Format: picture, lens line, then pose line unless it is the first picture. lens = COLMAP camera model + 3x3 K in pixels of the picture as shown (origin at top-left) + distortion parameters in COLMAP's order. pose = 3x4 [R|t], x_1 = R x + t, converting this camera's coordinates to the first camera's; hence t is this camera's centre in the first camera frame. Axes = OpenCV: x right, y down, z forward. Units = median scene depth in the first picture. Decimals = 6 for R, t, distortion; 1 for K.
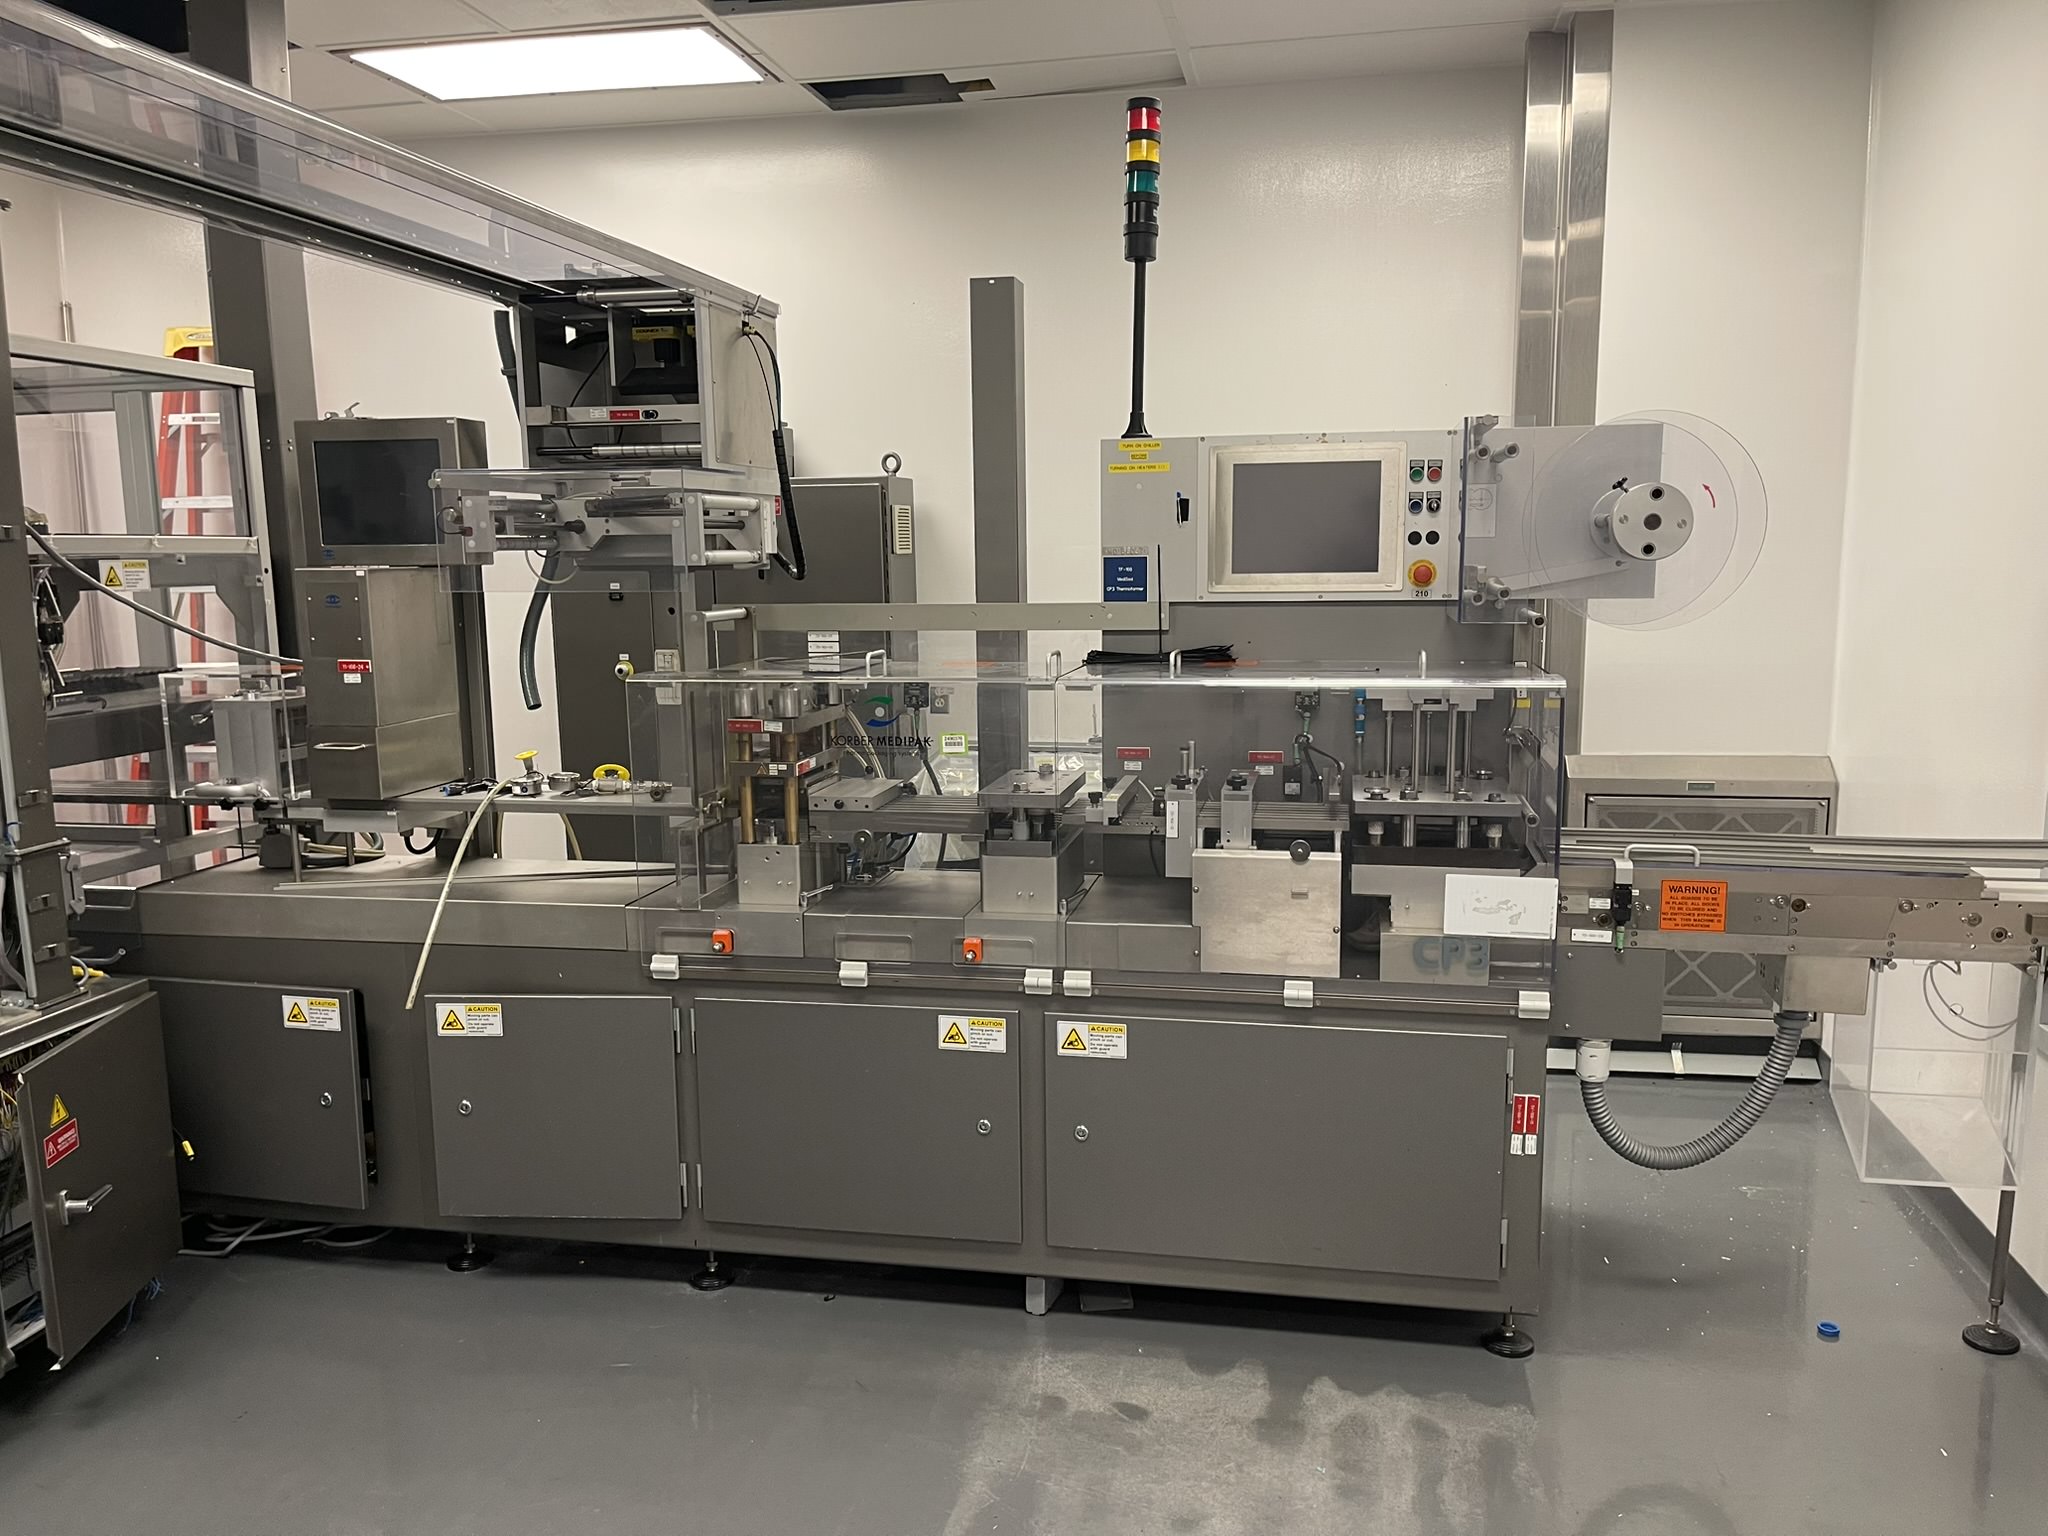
lens RADIAL K [[1525.8, 0, 1025.0], [0, 1525.8, 771.1], [0, 0, 1]] dist [0.049561, -0.058932]
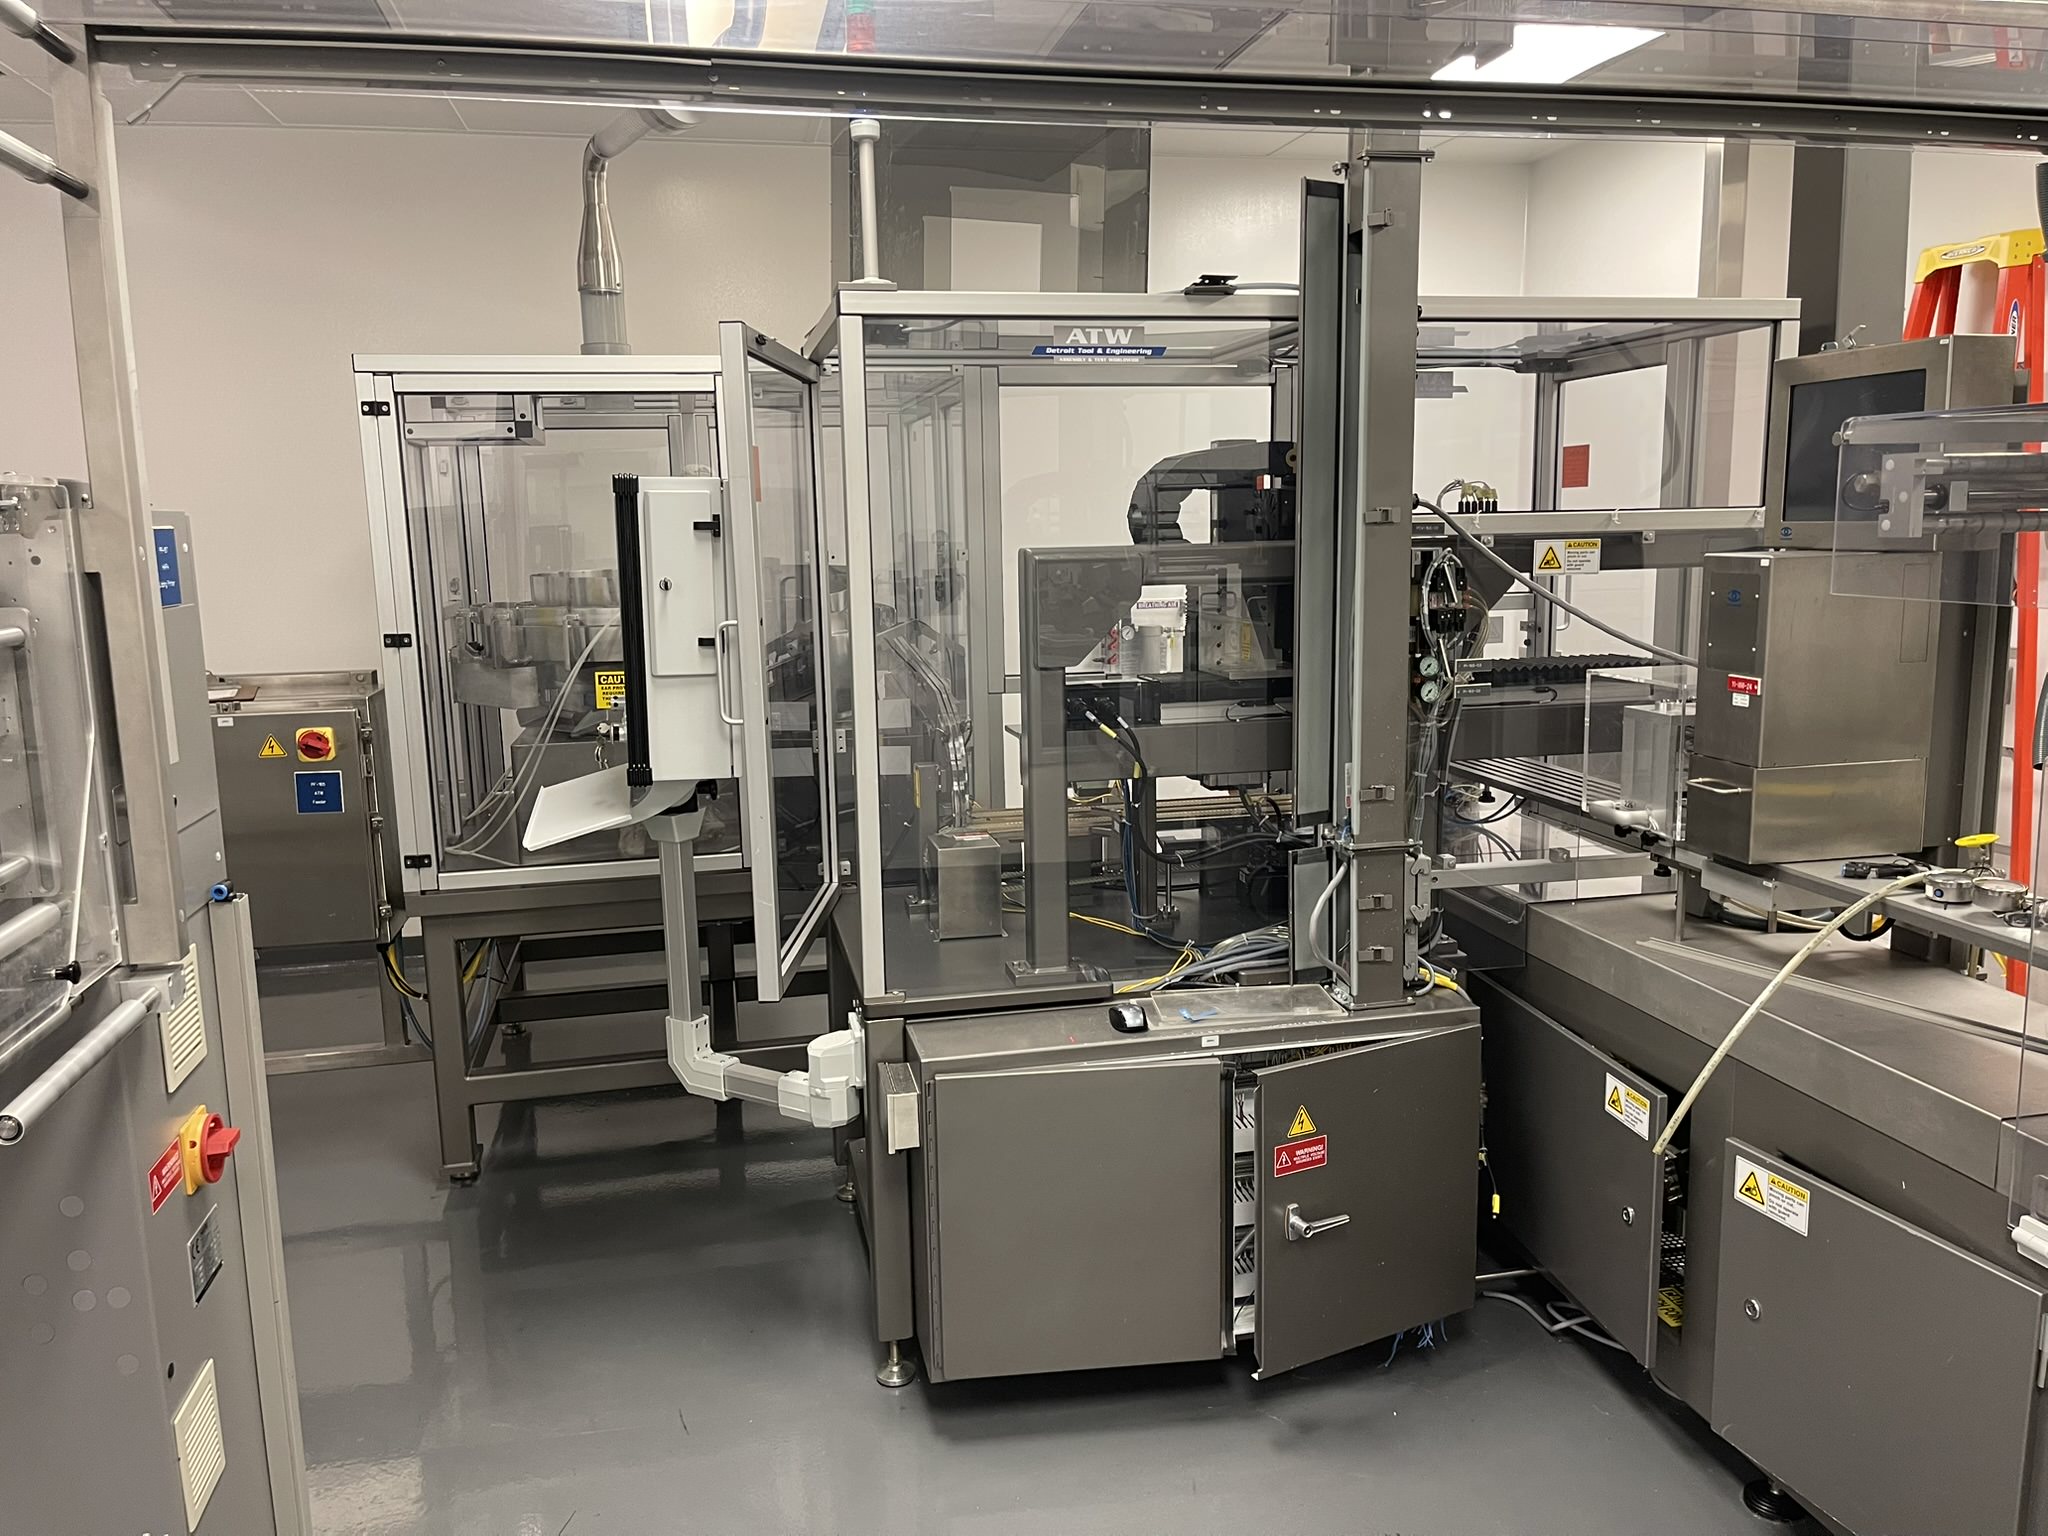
lens RADIAL K [[1525.8, 0, 1019.1], [0, 1525.8, 763.5], [0, 0, 1]] dist [0.049561, -0.058932]
pose [[0.398413, 0.147586, -0.905254, 0.116550], [-0.115849, 0.987162, 0.109953, -0.073948], [0.909860, 0.061066, 0.410396, 0.376348]]
